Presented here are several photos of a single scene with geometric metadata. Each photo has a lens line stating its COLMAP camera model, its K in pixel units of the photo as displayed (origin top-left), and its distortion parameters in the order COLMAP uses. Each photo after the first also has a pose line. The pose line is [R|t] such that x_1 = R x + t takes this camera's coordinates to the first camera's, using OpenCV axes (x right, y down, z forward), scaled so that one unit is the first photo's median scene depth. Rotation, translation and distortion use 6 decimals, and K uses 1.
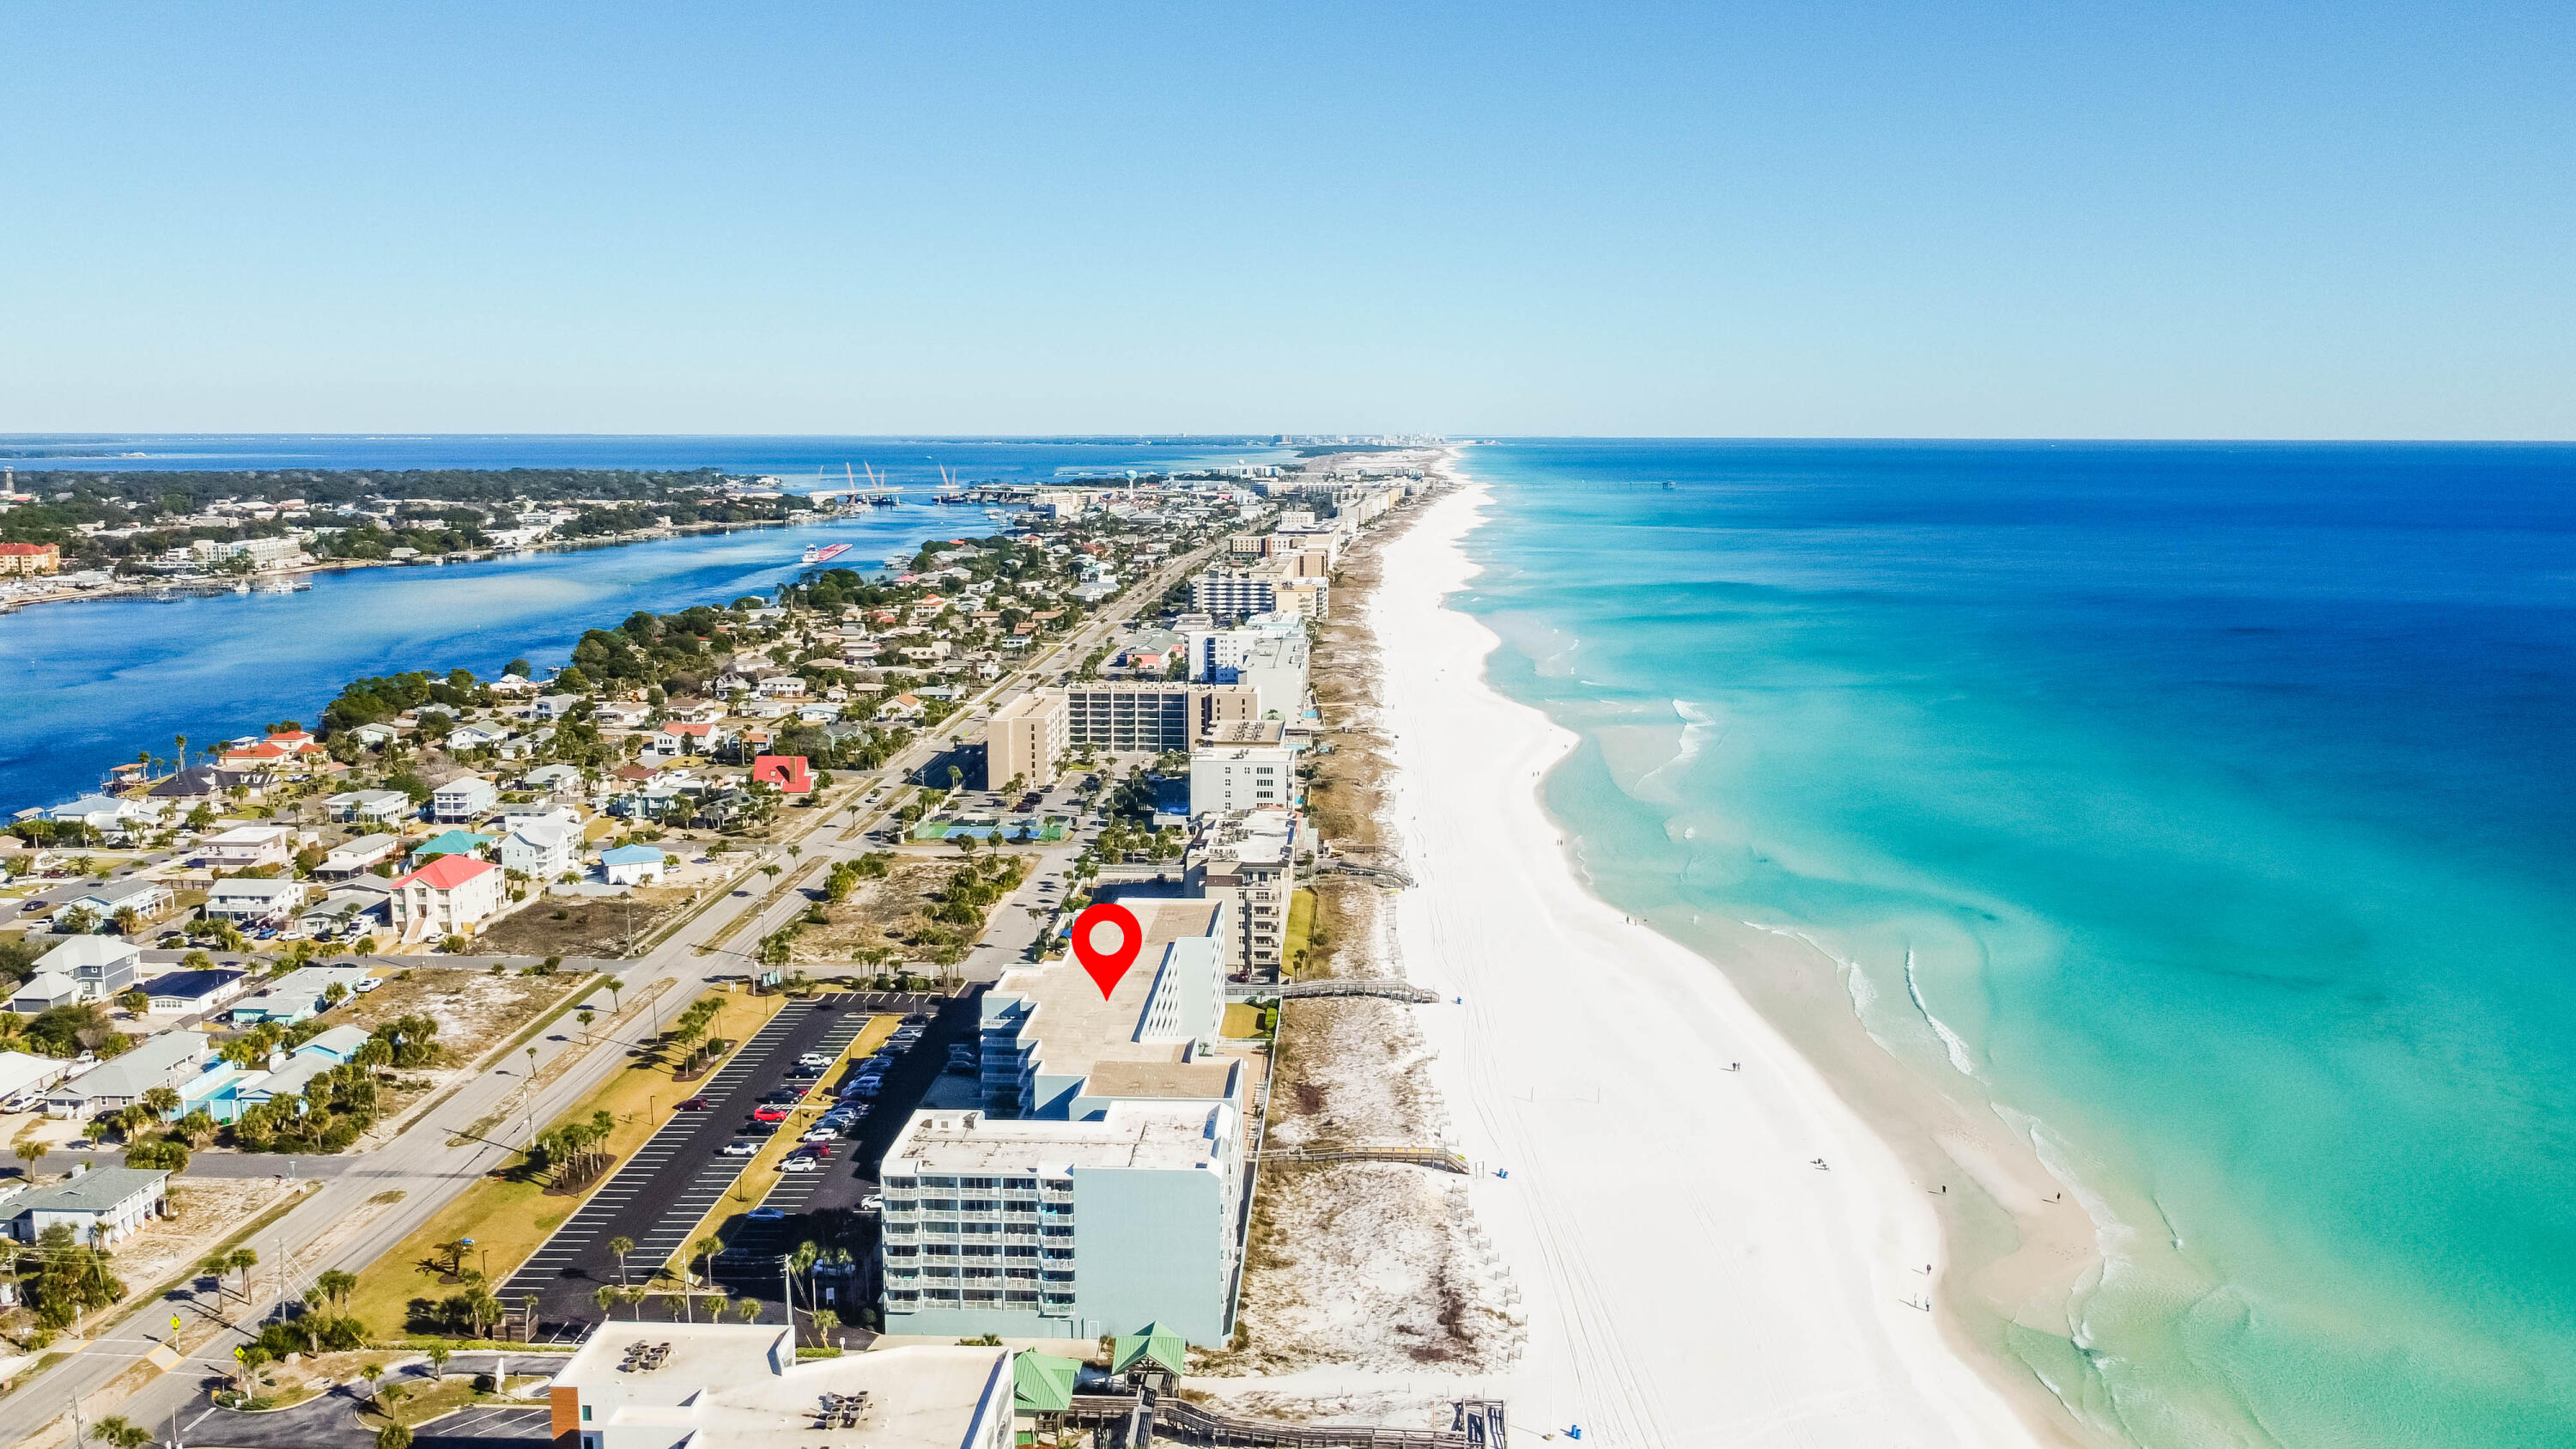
lens RADIAL K [[1945.8, 0, 1280.4], [0, 1945.8, 723.2], [0, 0, 1]] dist [0.003330, -0.005095]
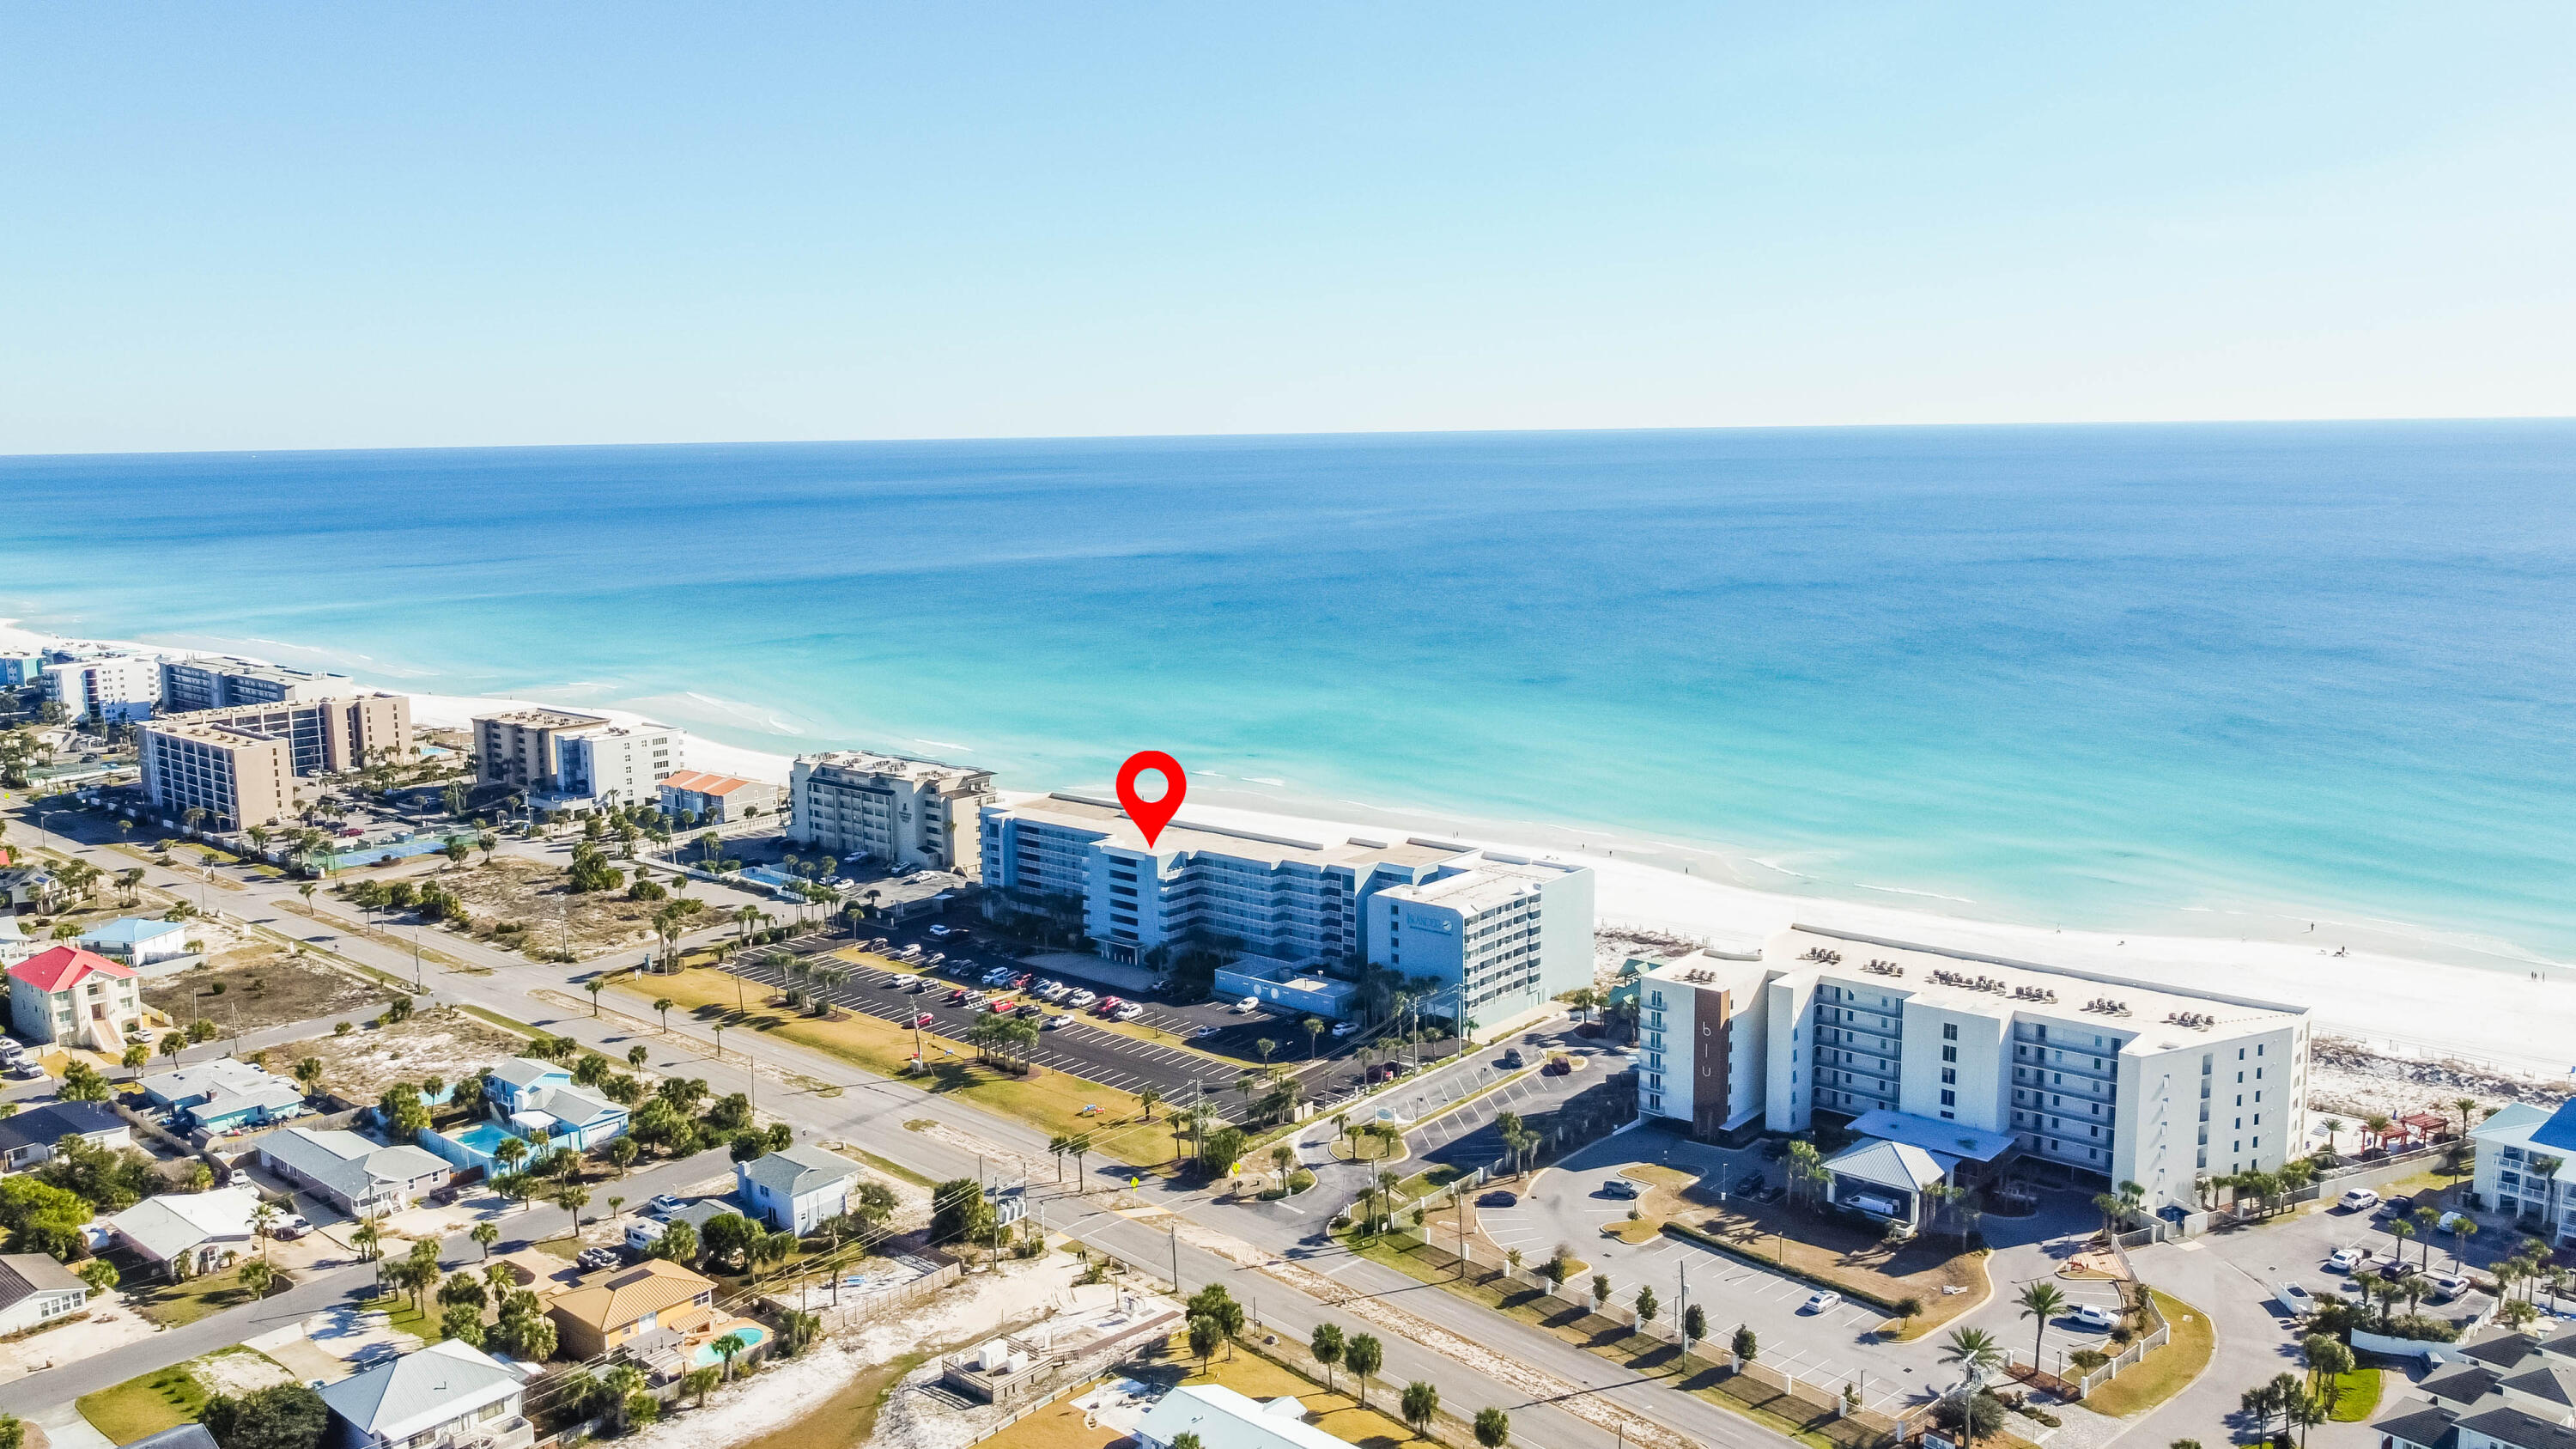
lens RADIAL K [[1945.8, 0, 1289.8], [0, 1945.8, 725.3], [0, 0, 1]] dist [0.003330, -0.005095]
pose [[0.613961, -0.128767, 0.778763, -0.799305], [0.133564, 0.989325, 0.058284, 0.000993], [-0.777954, 0.068230, 0.624605, 0.138046]]
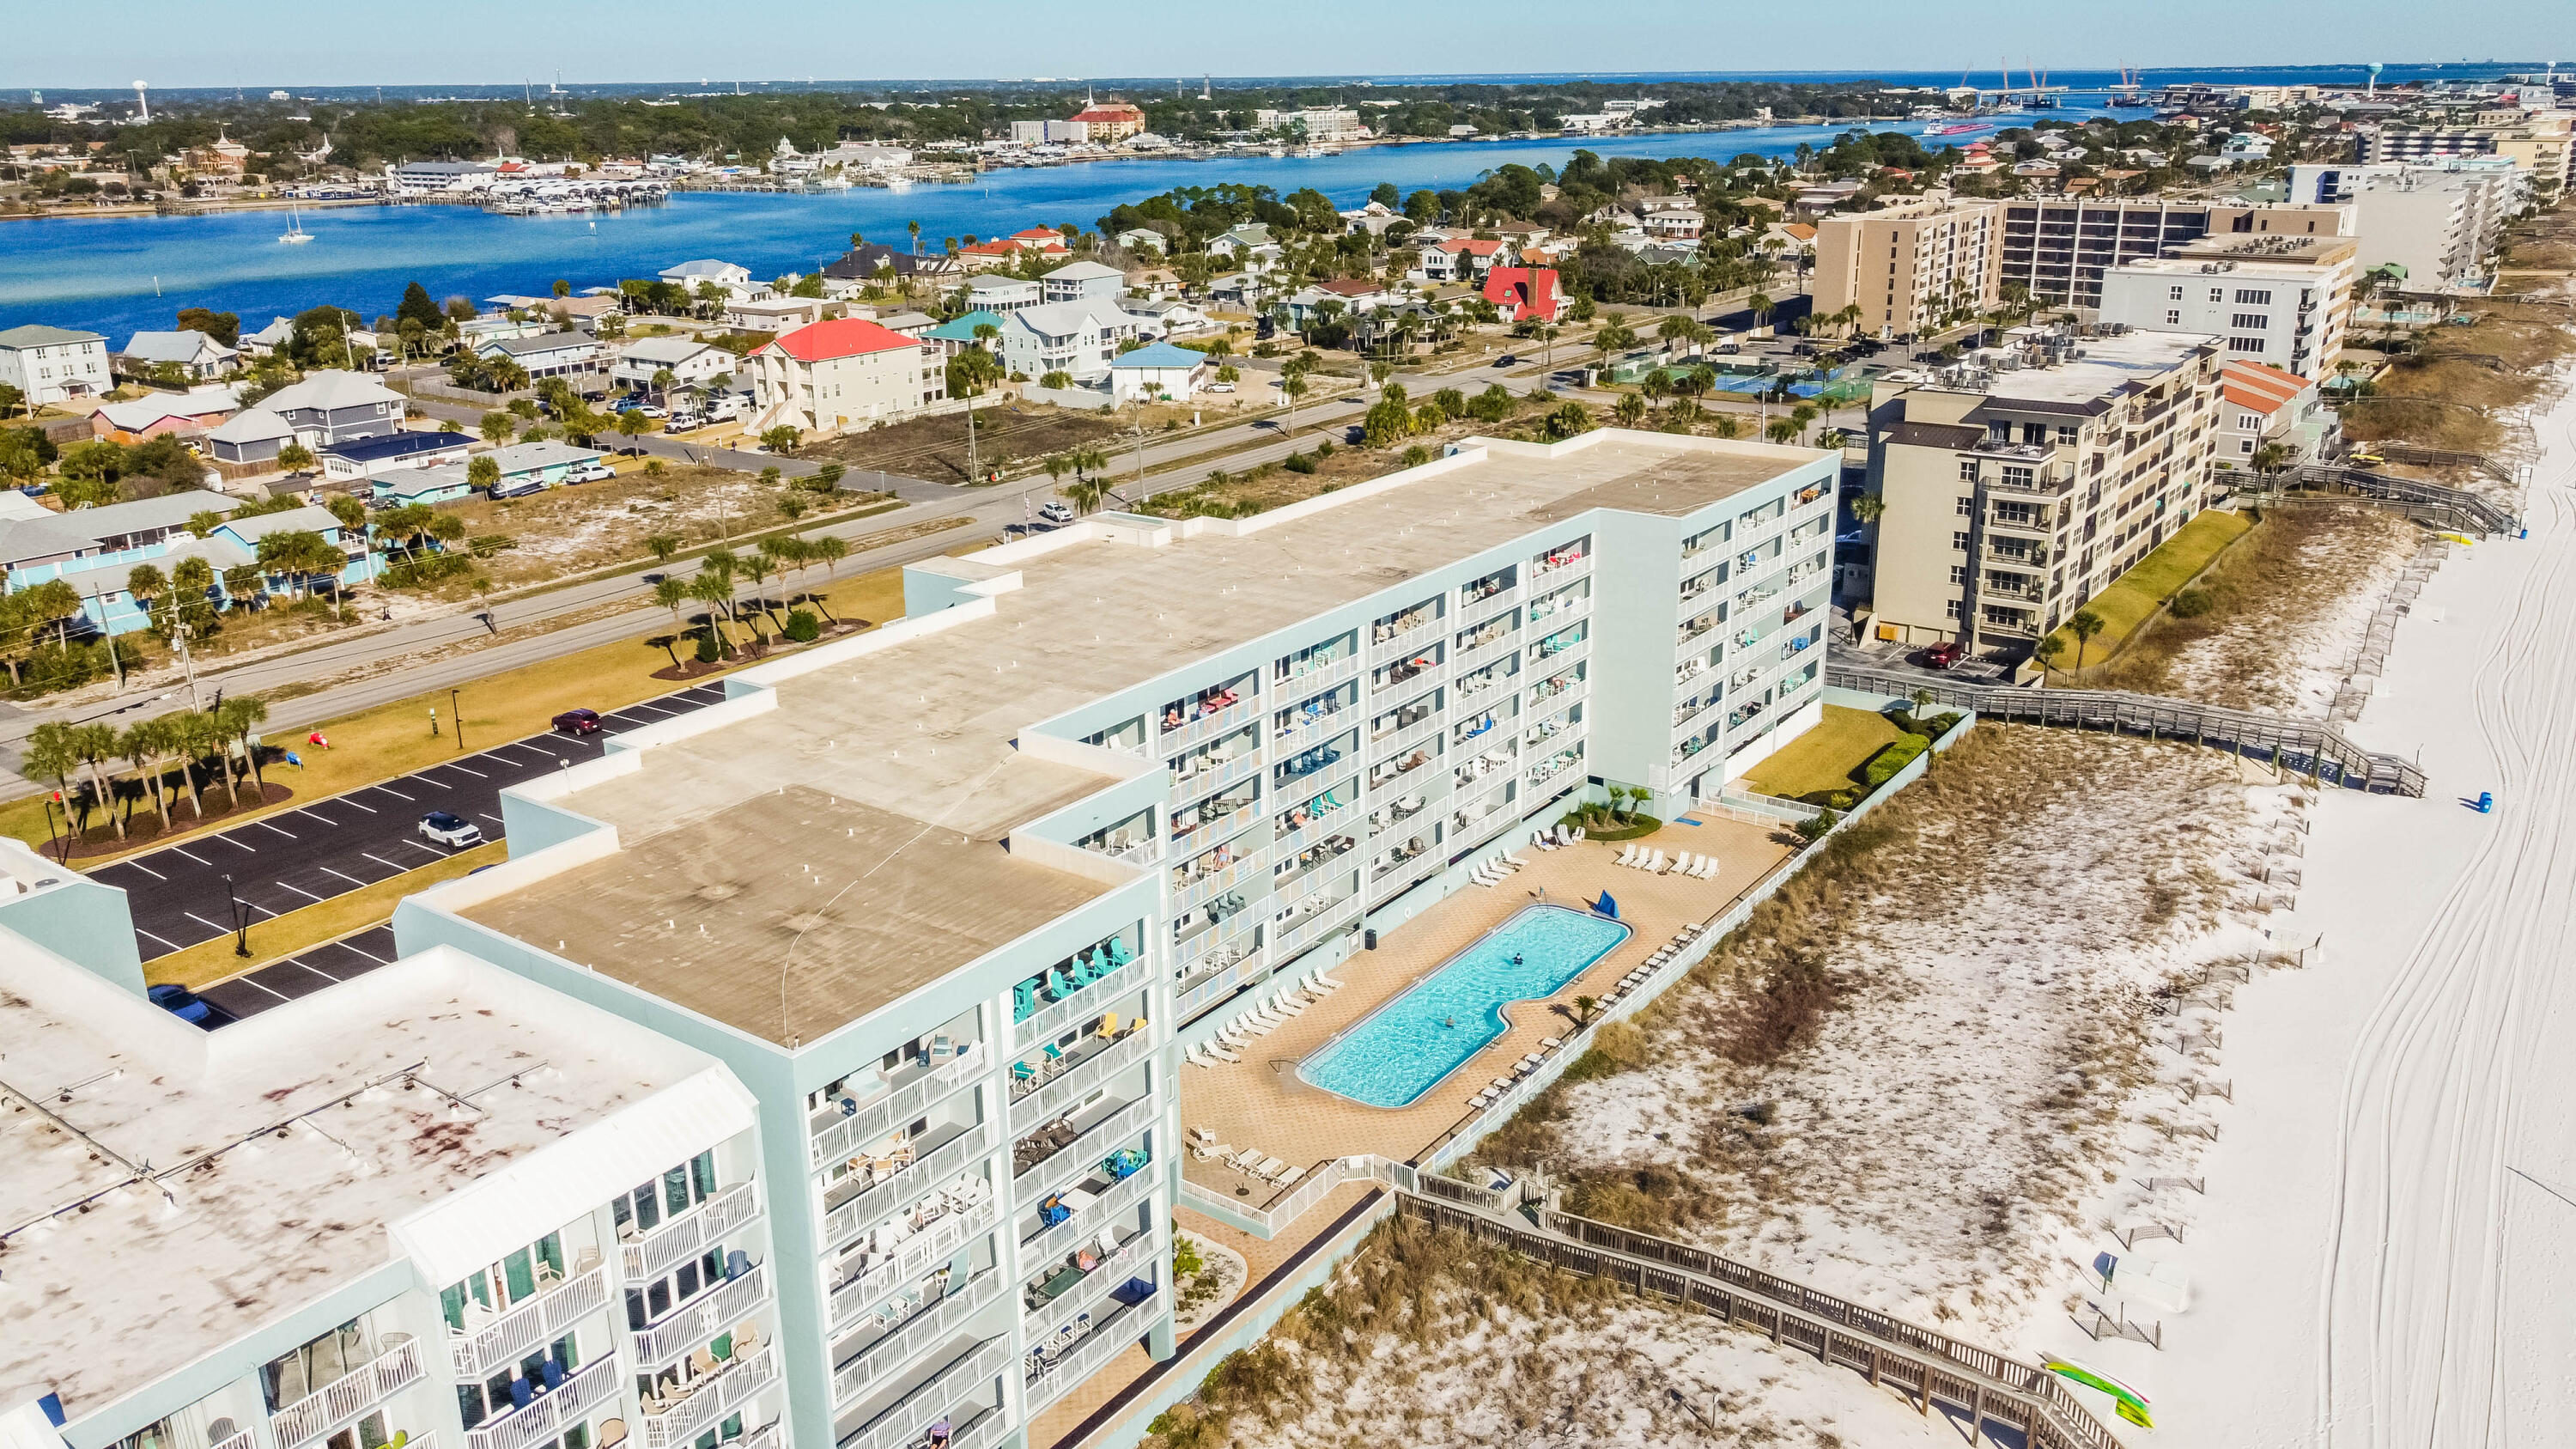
lens RADIAL K [[1945.8, 0, 1289.7], [0, 1945.8, 714.9], [0, 0, 1]] dist [0.003330, -0.005095]
pose [[0.836285, 0.161135, -0.524083, 0.089135], [-0.069531, 0.979291, 0.190143, 0.070079], [0.543869, -0.122574, 0.830170, 0.556157]]
